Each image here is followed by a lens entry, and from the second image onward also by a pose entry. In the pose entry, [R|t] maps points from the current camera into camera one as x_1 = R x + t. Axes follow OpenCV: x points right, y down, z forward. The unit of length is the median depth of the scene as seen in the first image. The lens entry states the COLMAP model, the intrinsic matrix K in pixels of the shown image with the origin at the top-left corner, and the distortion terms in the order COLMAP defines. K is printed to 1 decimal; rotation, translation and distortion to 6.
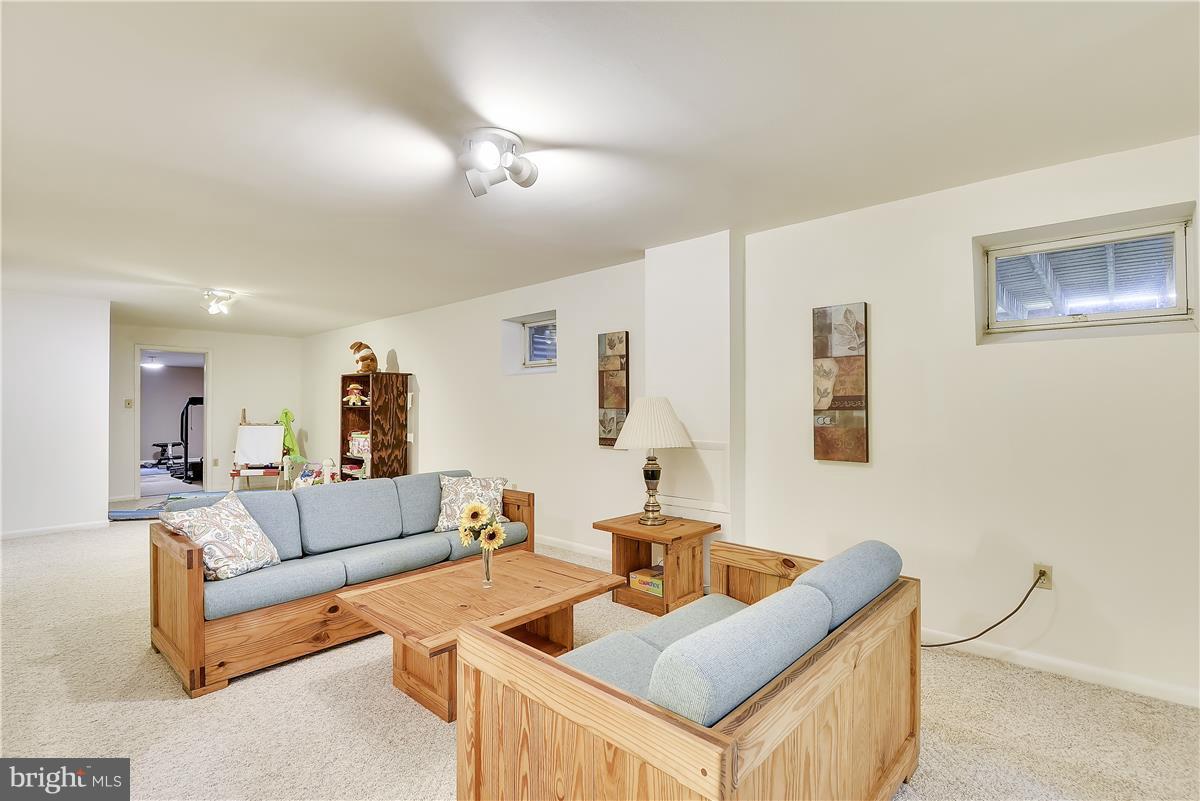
lens RADIAL K [[562.0, 0, 609.4], [0, 562.0, 397.6], [0, 0, 1]] dist [-0.042042, -0.000608]
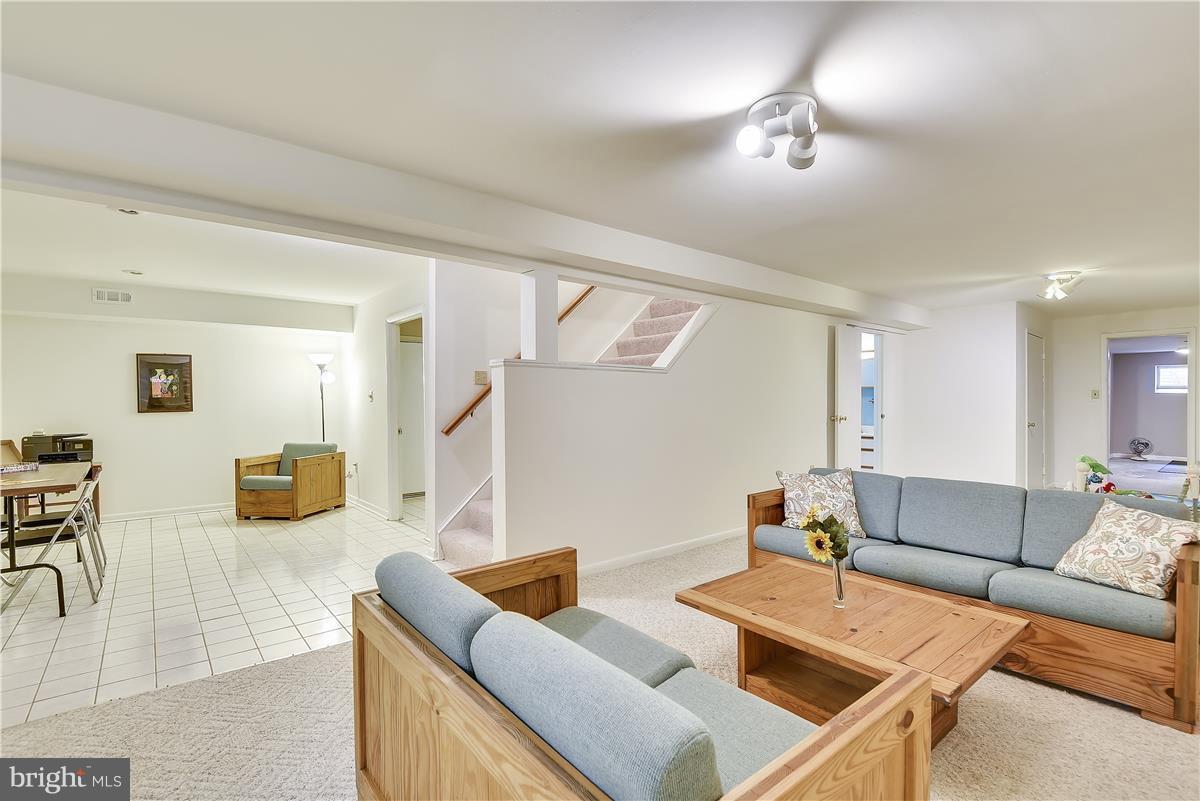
lens RADIAL K [[562.0, 0, 609.4], [0, 562.0, 397.6], [0, 0, 1]] dist [-0.042042, -0.000608]
pose [[-0.136283, 0.012265, -0.990594, 0.568140], [0.006797, 0.999911, 0.011445, 0.002520], [0.990647, -0.005174, -0.136355, 0.642186]]
